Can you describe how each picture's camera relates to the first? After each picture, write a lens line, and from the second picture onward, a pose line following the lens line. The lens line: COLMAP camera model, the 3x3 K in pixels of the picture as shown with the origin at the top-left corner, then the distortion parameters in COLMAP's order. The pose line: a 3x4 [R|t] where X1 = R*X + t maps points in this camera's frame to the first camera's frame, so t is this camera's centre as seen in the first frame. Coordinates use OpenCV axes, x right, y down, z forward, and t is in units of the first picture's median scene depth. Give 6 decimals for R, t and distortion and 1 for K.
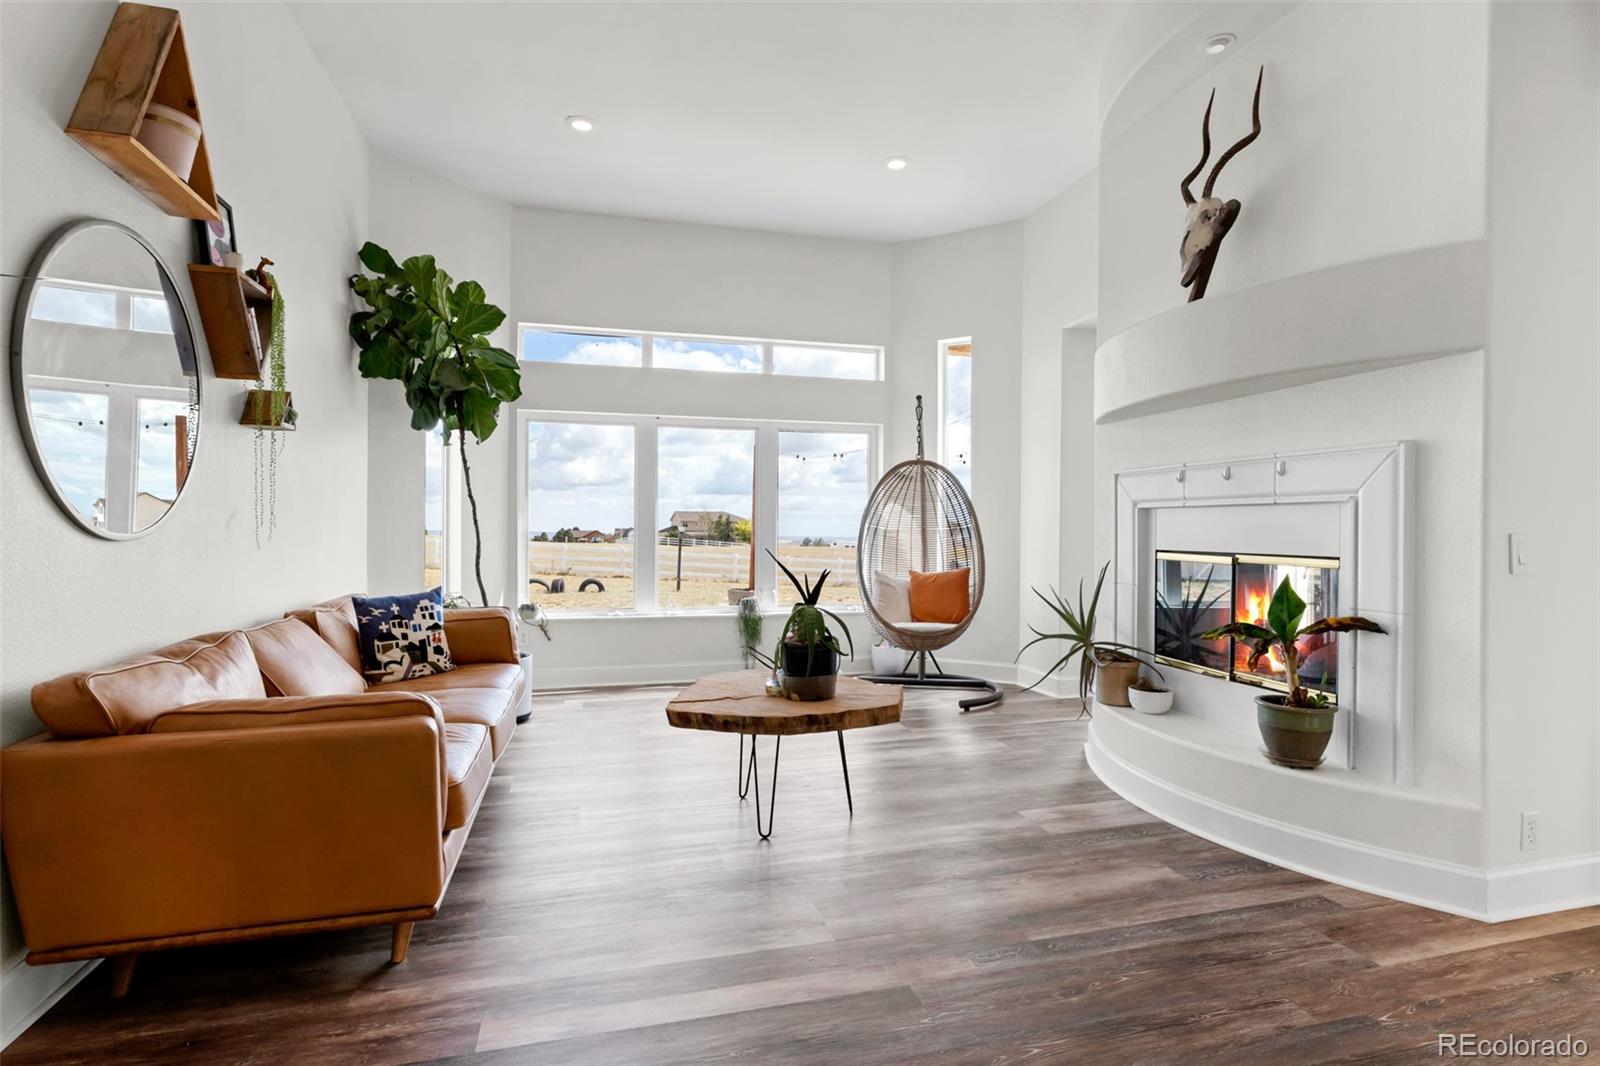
lens RADIAL K [[792.7, 0, 800.0], [0, 792.7, 533.0], [0, 0, 1]] dist [-0.007230, -0.000540]
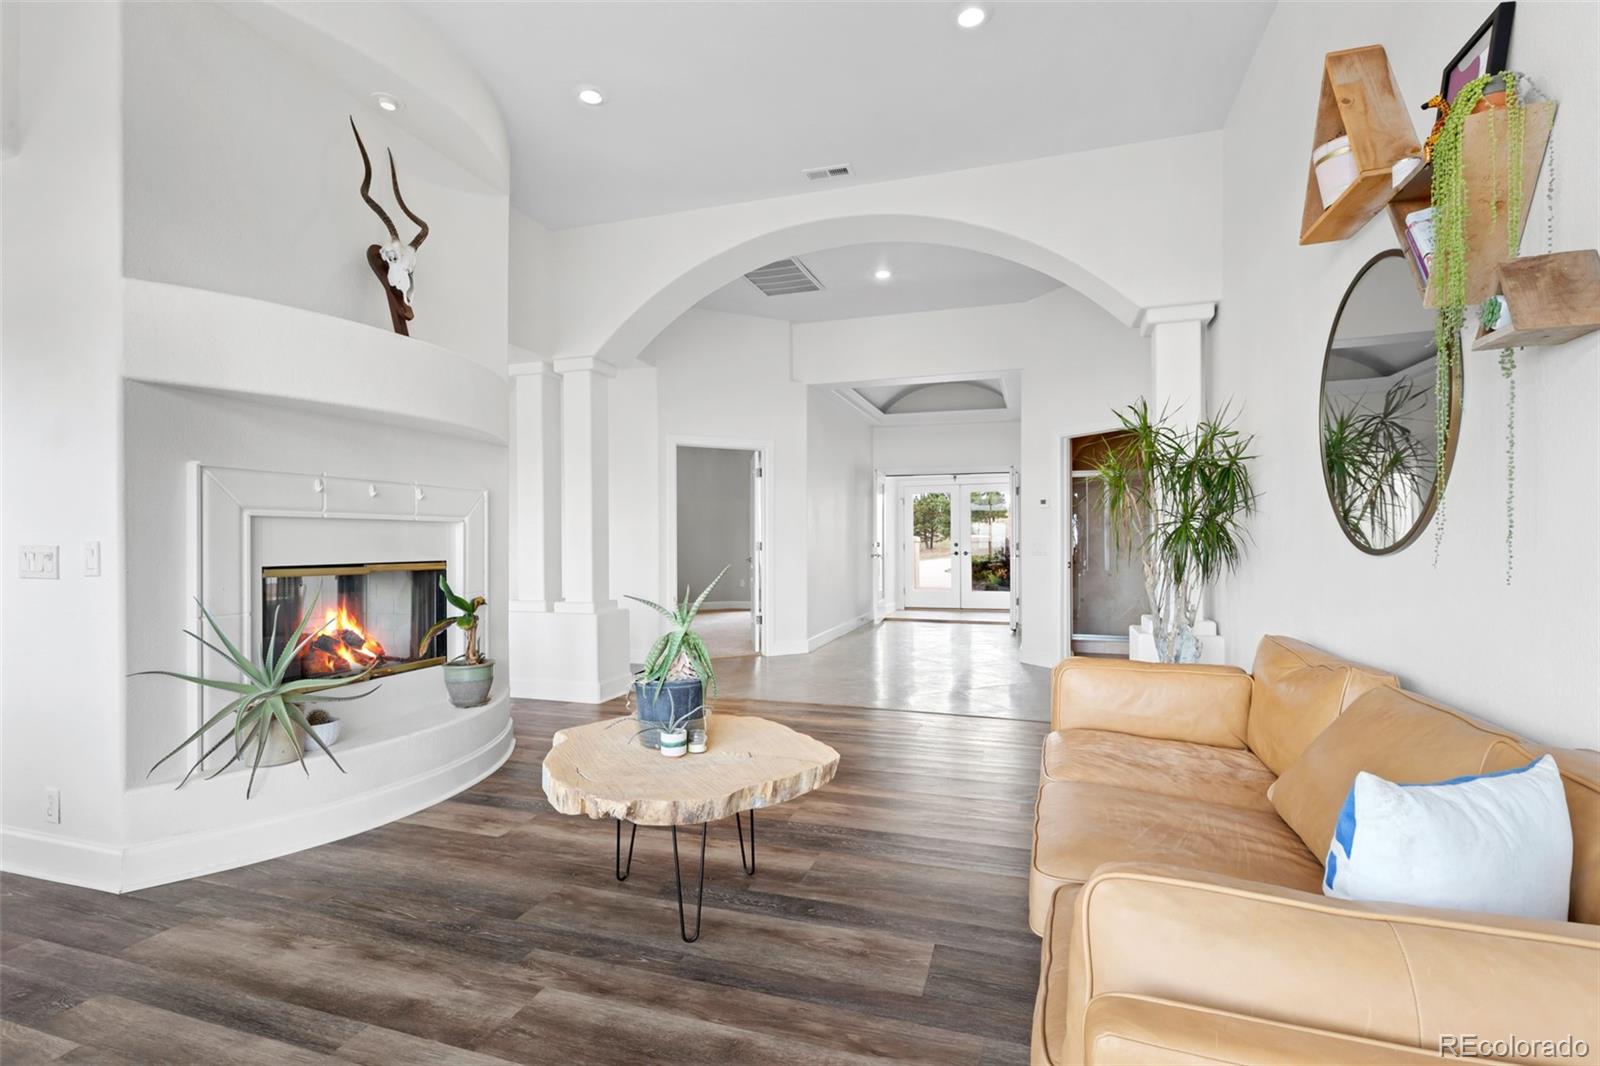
lens RADIAL K [[728.5, 0, 804.0], [0, 728.5, 535.1], [0, 0, 1]] dist [-0.000743, -0.000433]
pose [[-0.839281, -0.002227, 0.543693, -0.498198], [-0.000694, 0.999995, 0.003025, -0.017597], [-0.543697, 0.002162, -0.839279, 1.482366]]
